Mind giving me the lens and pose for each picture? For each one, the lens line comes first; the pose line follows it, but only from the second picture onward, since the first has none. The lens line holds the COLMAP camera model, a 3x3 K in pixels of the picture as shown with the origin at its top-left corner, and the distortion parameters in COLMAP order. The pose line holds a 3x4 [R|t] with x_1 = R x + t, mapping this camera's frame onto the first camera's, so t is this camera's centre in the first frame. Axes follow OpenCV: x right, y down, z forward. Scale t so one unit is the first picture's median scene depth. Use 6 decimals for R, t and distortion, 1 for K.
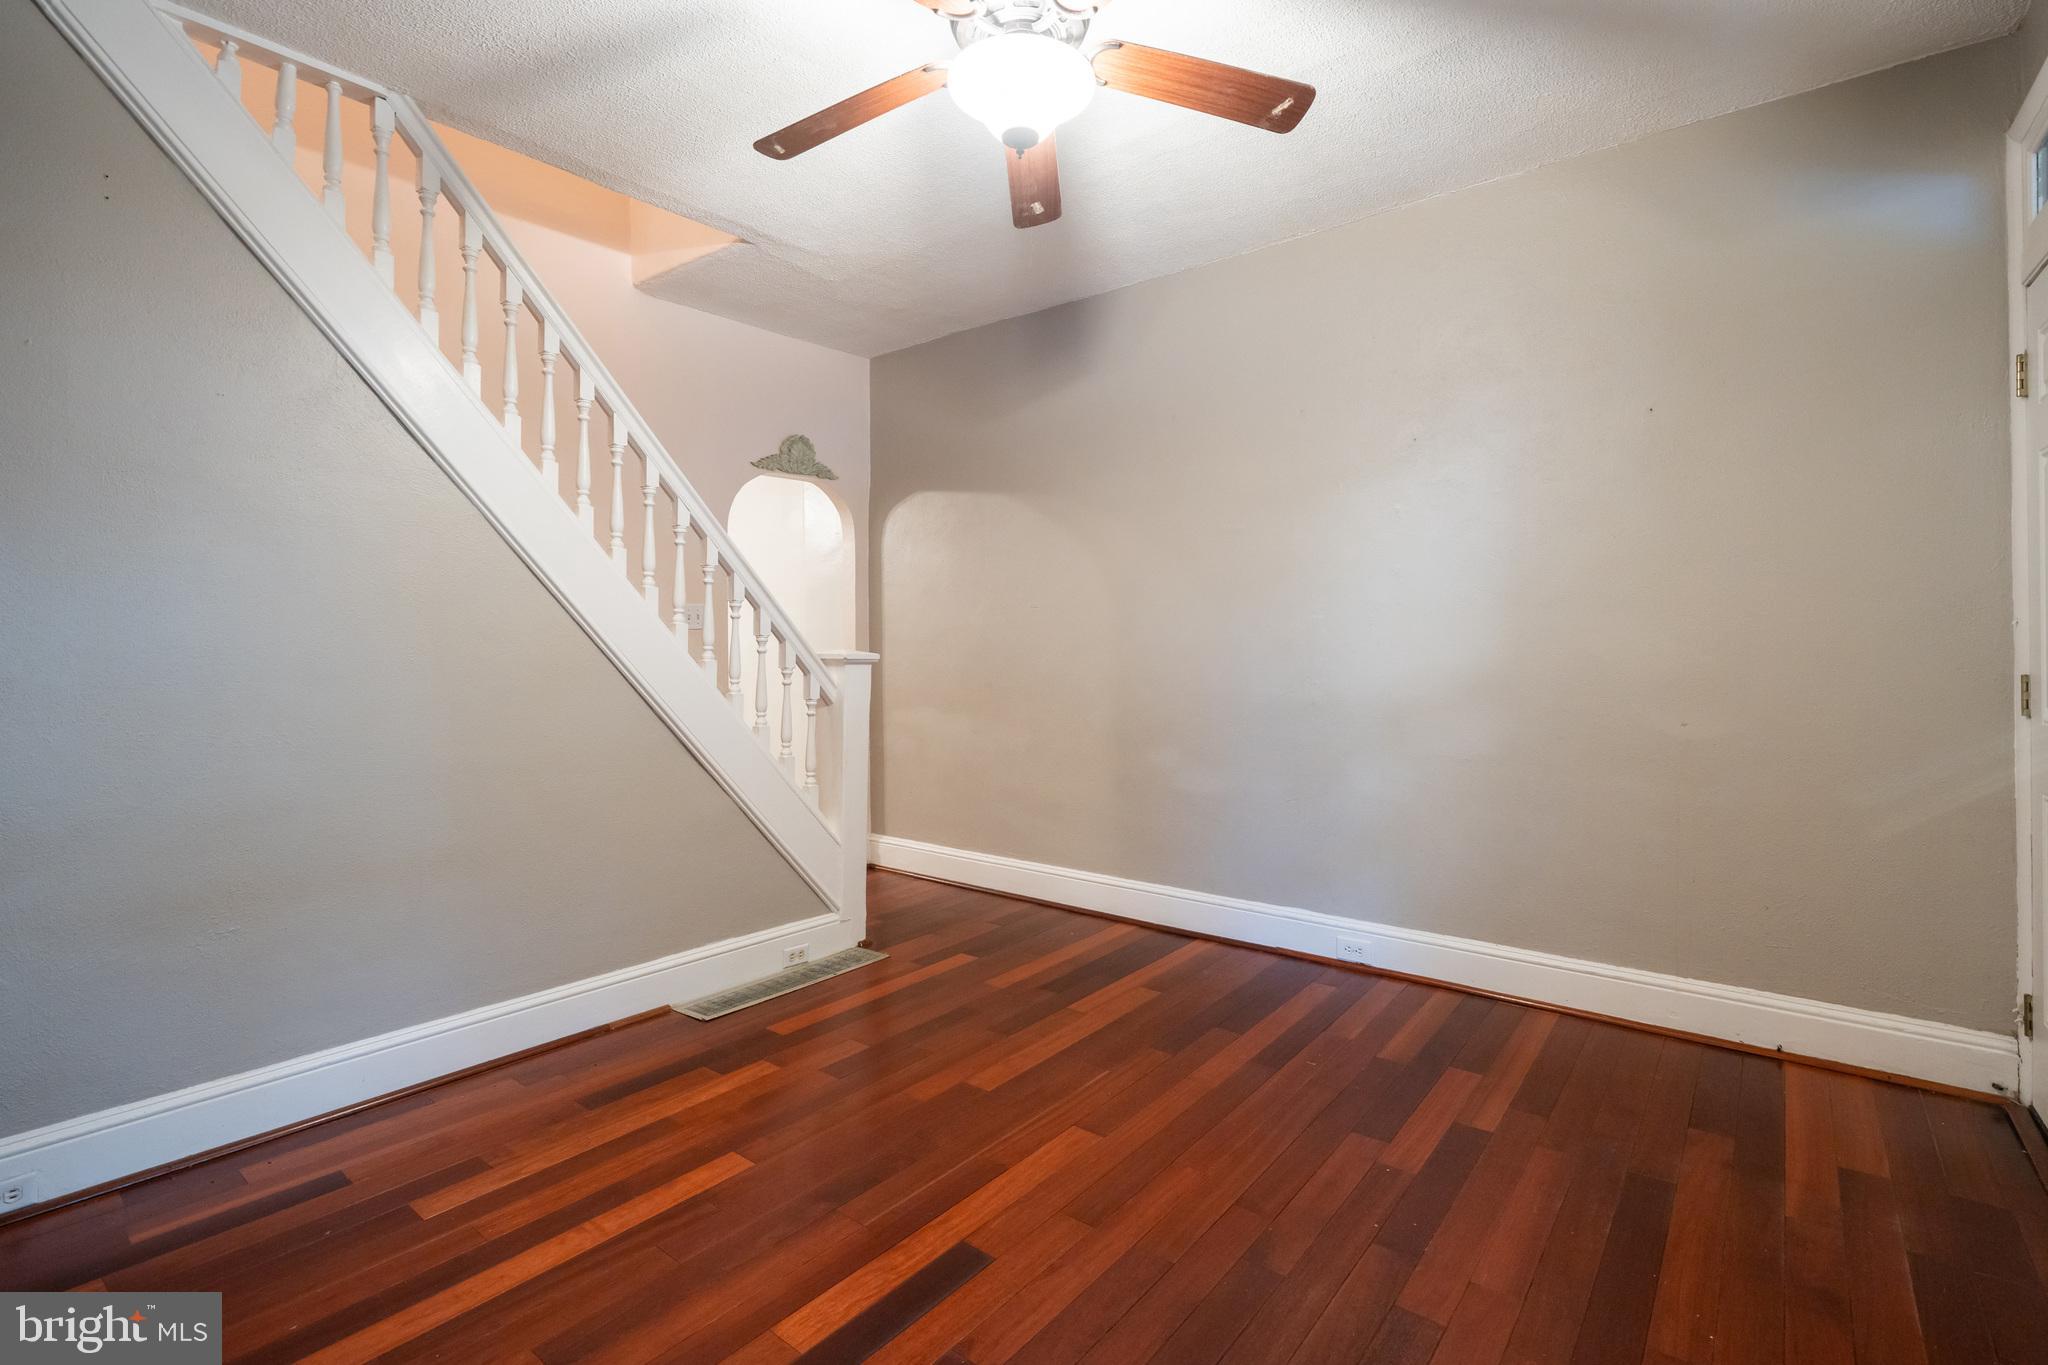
lens RADIAL K [[962.8, 0, 1014.5], [0, 962.8, 641.6], [0, 0, 1]] dist [-0.001163, 0.000107]
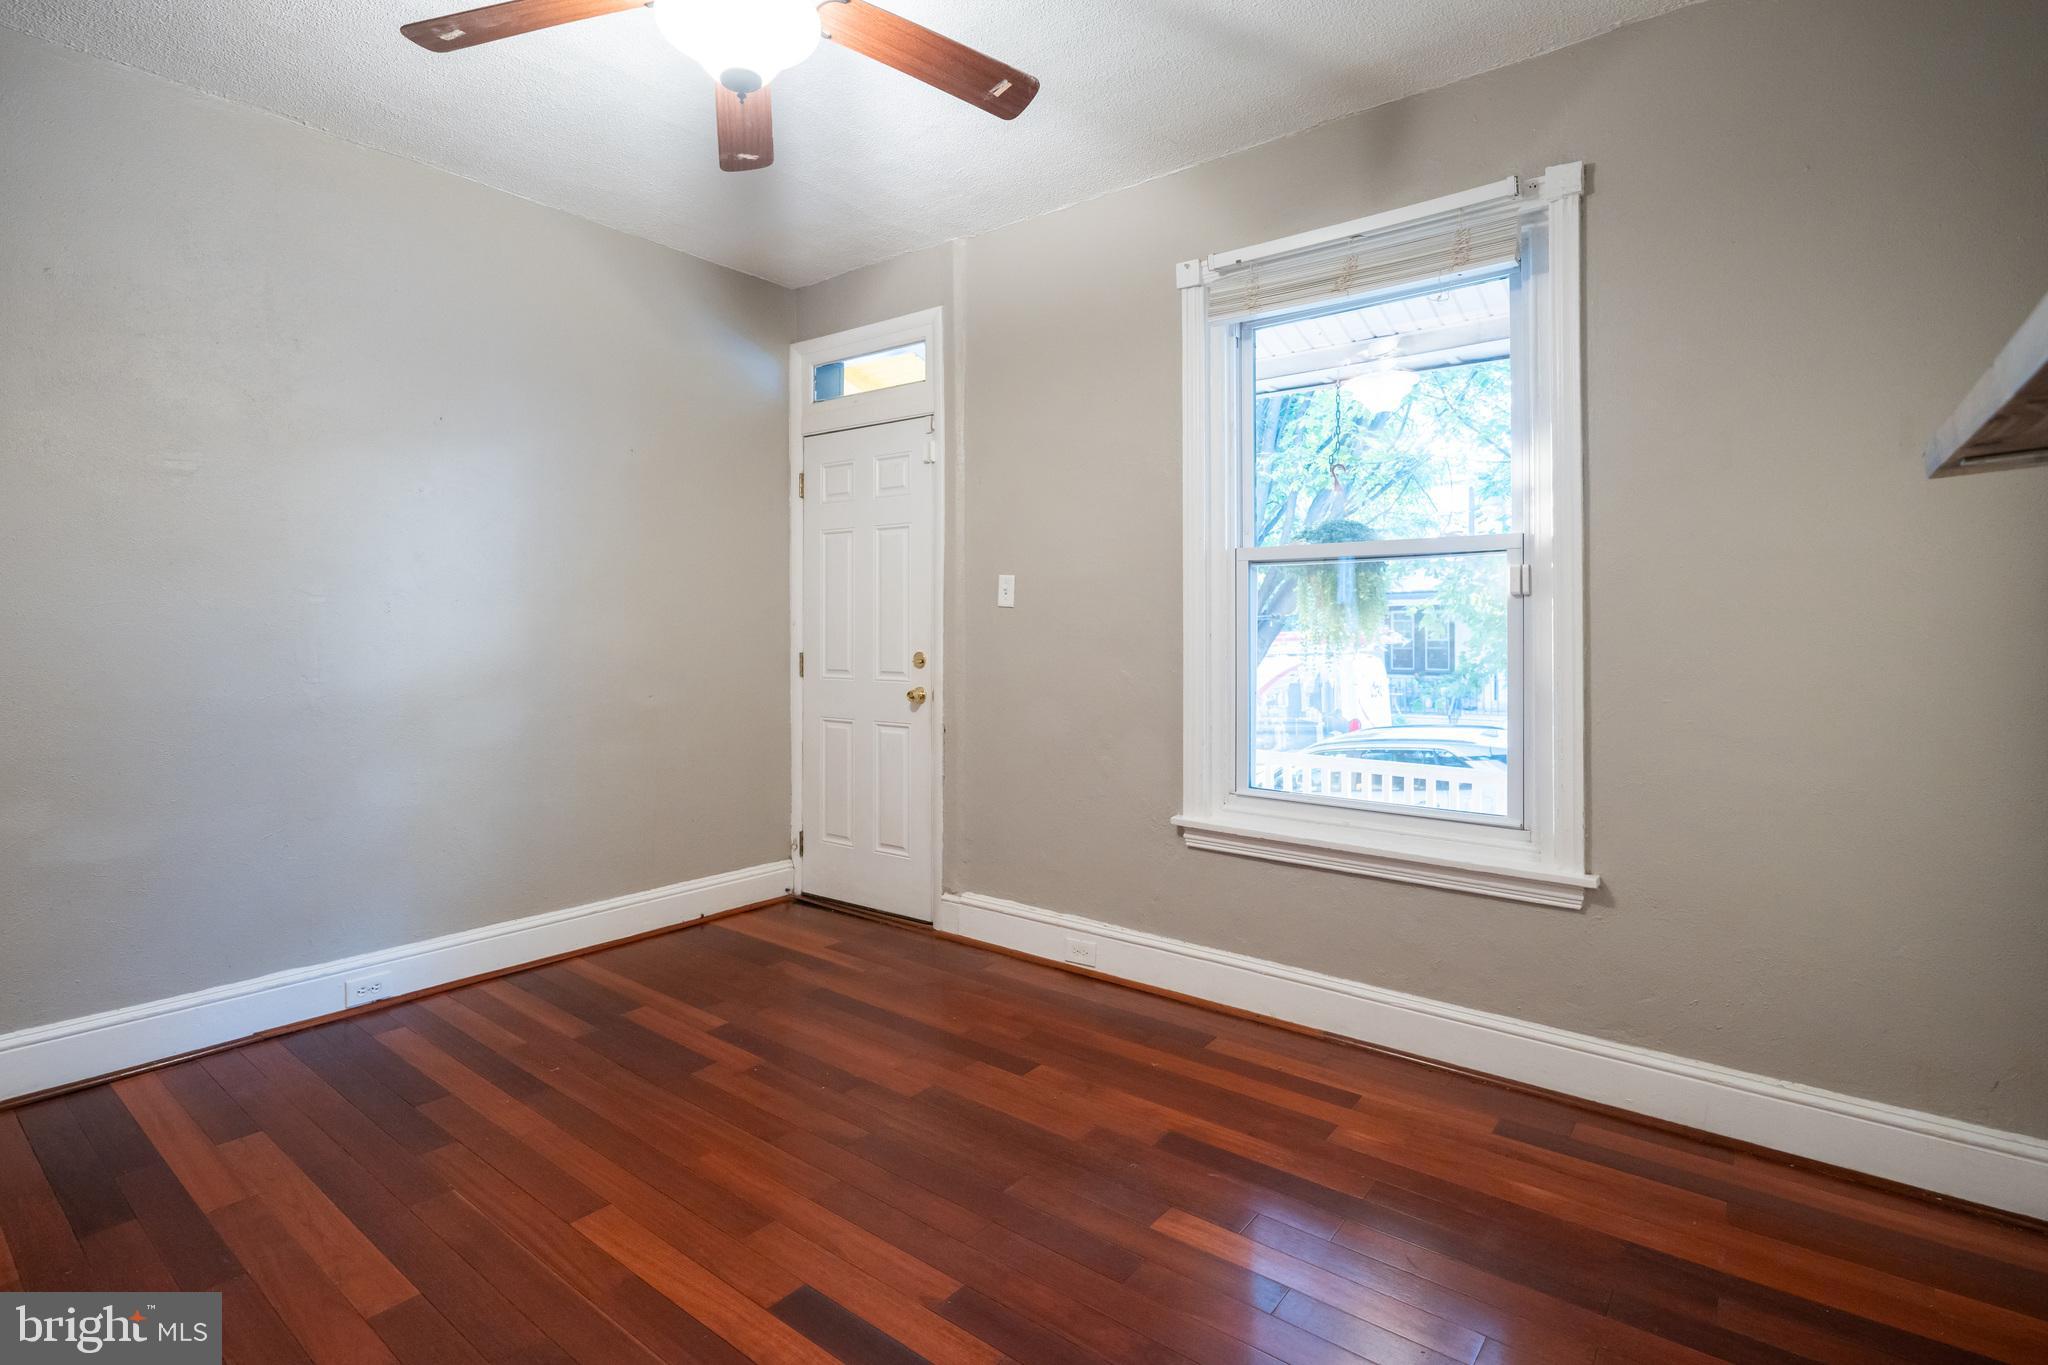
lens RADIAL K [[962.8, 0, 1014.5], [0, 962.8, 641.6], [0, 0, 1]] dist [-0.001163, 0.000107]
pose [[-0.013915, -0.003073, 0.999898, -0.737918], [-0.007103, 0.999970, 0.002974, 0.003696], [-0.999878, -0.007061, -0.013936, 0.619704]]
